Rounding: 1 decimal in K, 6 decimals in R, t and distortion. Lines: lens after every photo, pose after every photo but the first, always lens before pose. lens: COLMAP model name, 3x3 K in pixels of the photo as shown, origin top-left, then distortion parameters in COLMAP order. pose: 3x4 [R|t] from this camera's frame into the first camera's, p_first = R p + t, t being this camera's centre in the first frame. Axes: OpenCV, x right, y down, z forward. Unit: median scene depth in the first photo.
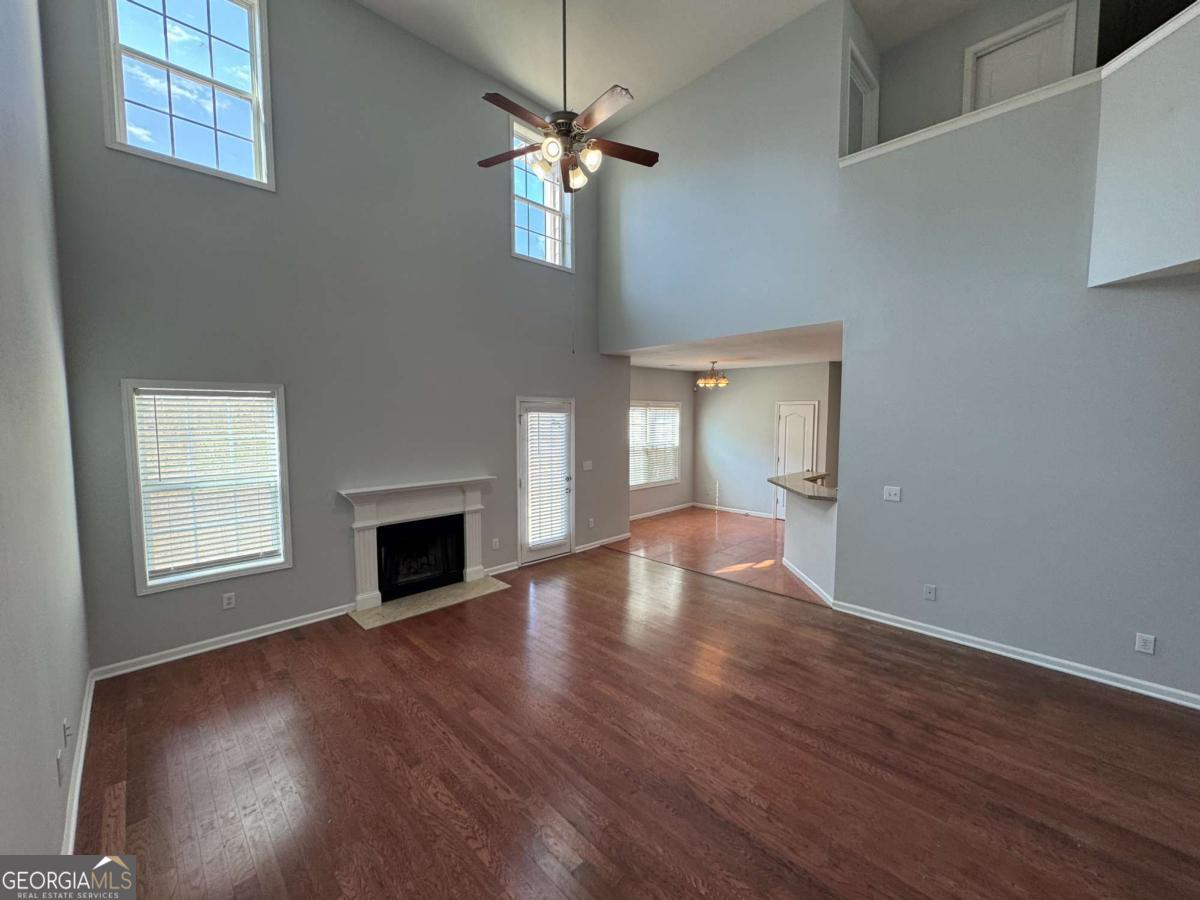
lens RADIAL K [[481.2, 0, 599.7], [0, 481.2, 452.2], [0, 0, 1]] dist [-0.000198, -0.000775]
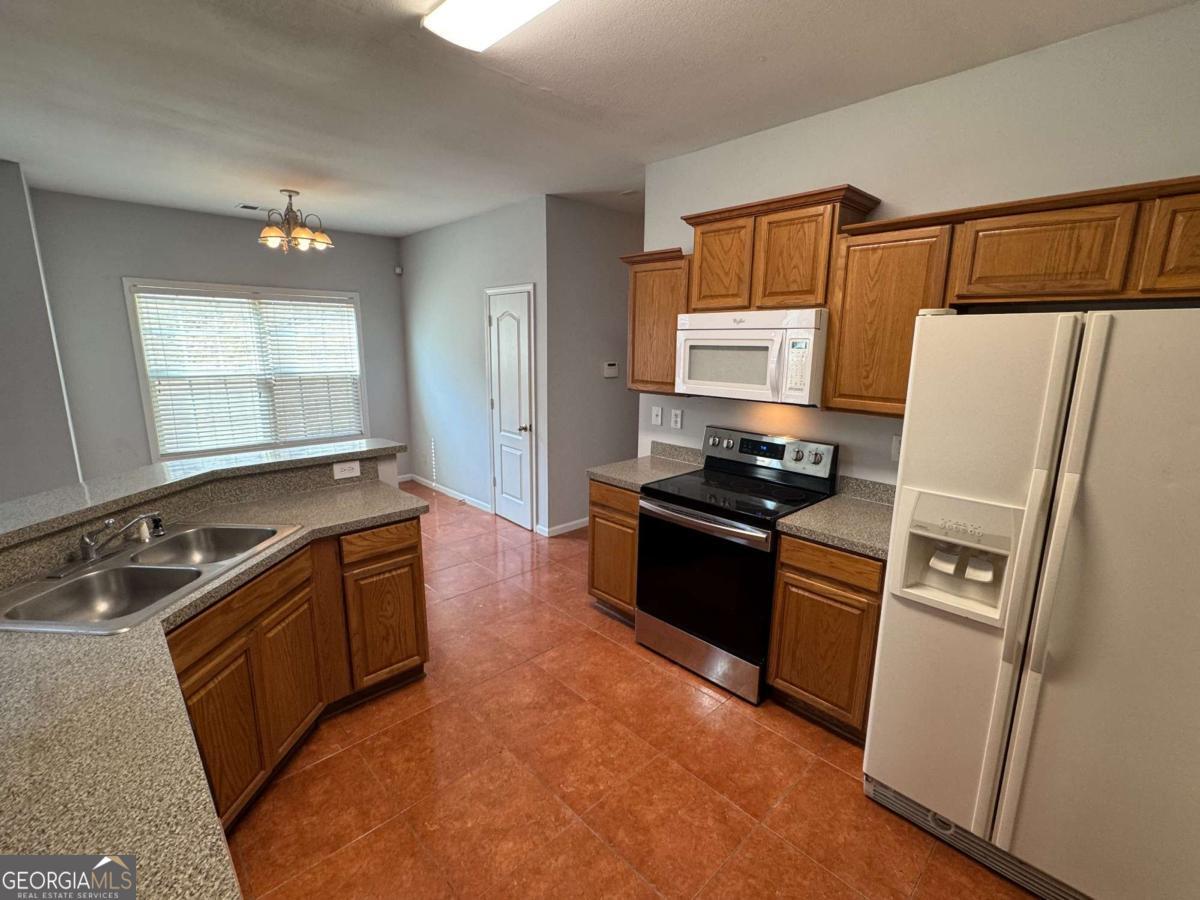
lens RADIAL K [[537.4, 0, 588.0], [0, 537.4, 452.7], [0, 0, 1]] dist [-0.005393, 0.001078]
pose [[0.999916, 0.012864, -0.001656, 0.847726], [-0.012546, 0.991682, 0.128101, -0.014878], [0.003290, -0.128070, 0.991760, 0.742825]]
